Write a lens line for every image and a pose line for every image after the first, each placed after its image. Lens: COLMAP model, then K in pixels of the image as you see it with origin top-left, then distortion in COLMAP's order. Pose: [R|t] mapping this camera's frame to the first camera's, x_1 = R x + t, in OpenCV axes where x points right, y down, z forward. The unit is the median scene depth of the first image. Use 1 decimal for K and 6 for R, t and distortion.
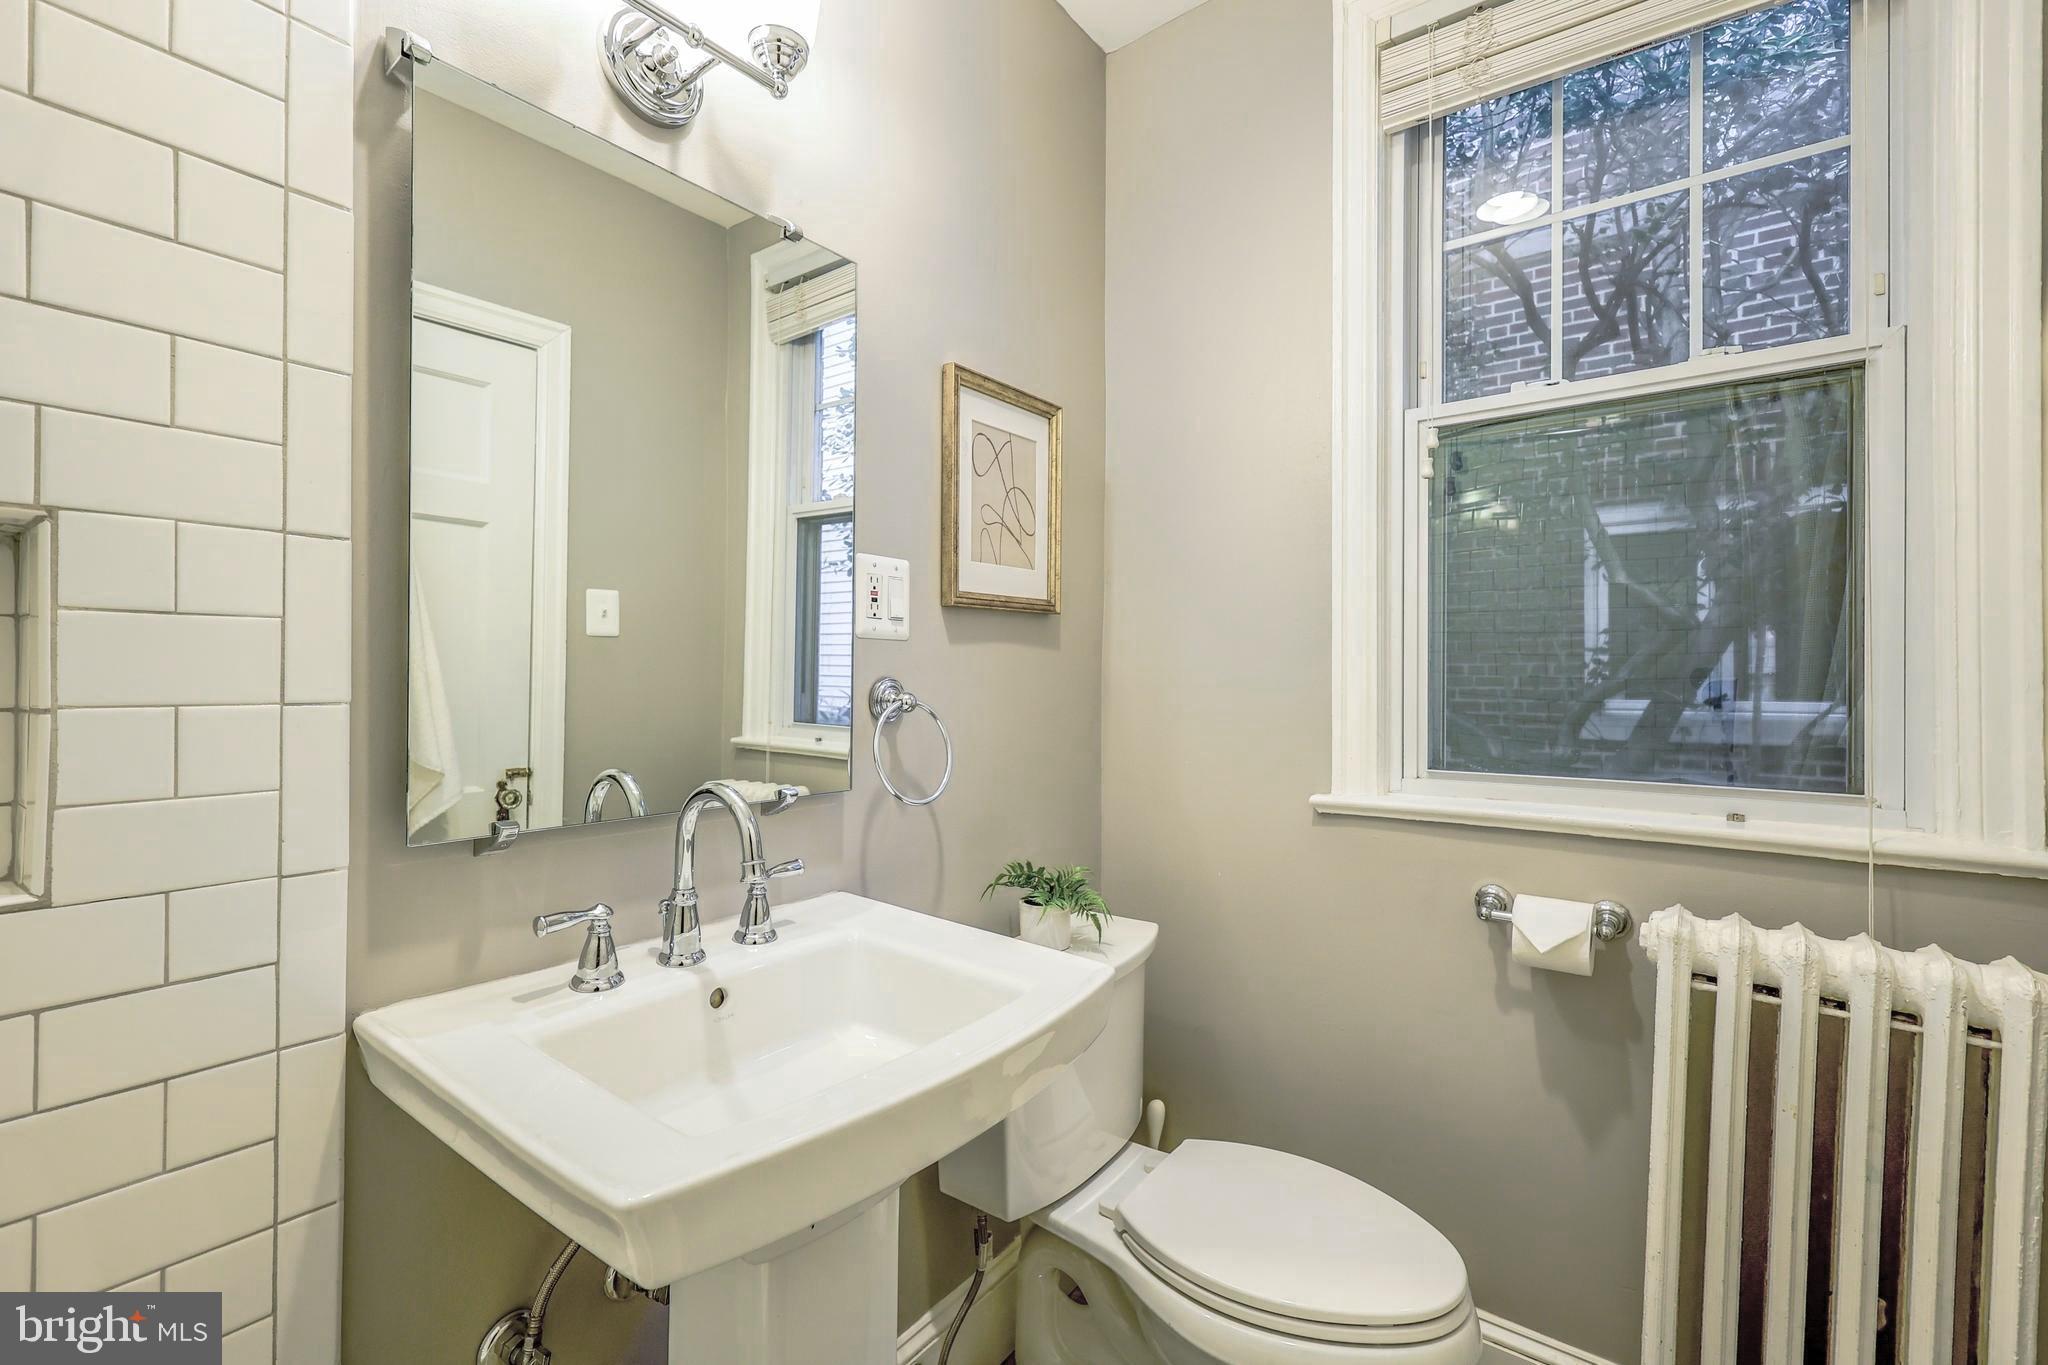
lens RADIAL K [[887.7, 0, 1015.3], [0, 887.7, 681.8], [0, 0, 1]] dist [0.002544, 0.000724]
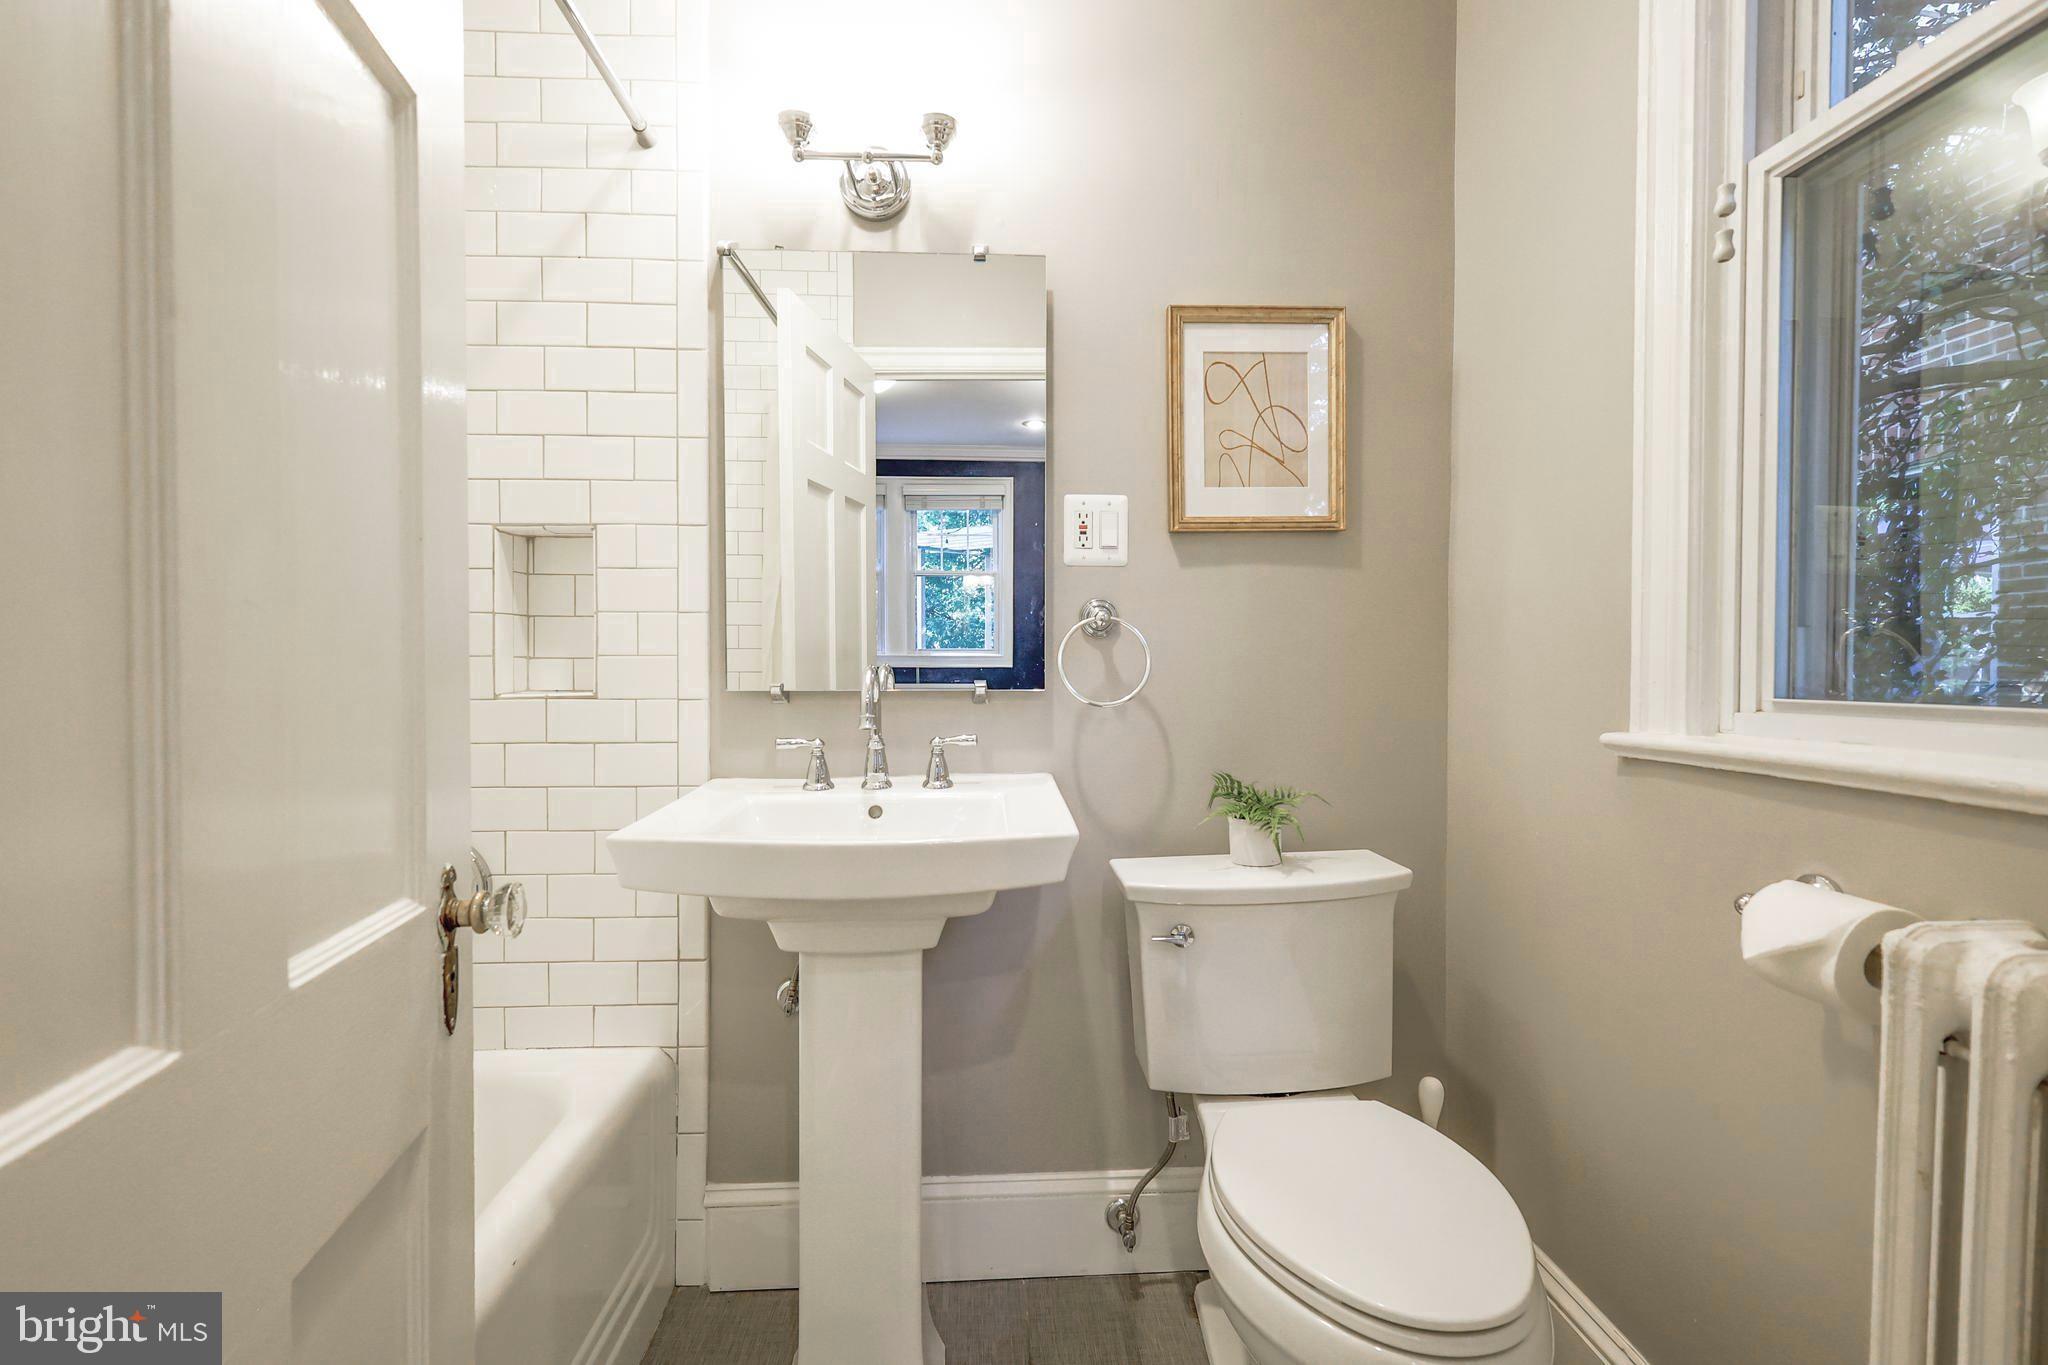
lens RADIAL K [[887.7, 0, 1017.6], [0, 887.7, 679.5], [0, 0, 1]] dist [0.002544, 0.000724]
pose [[0.659264, 0.013516, -0.751790, 0.613287], [0.001801, 0.999807, 0.019554, 0.072463], [0.751909, -0.014245, 0.659113, 0.139161]]
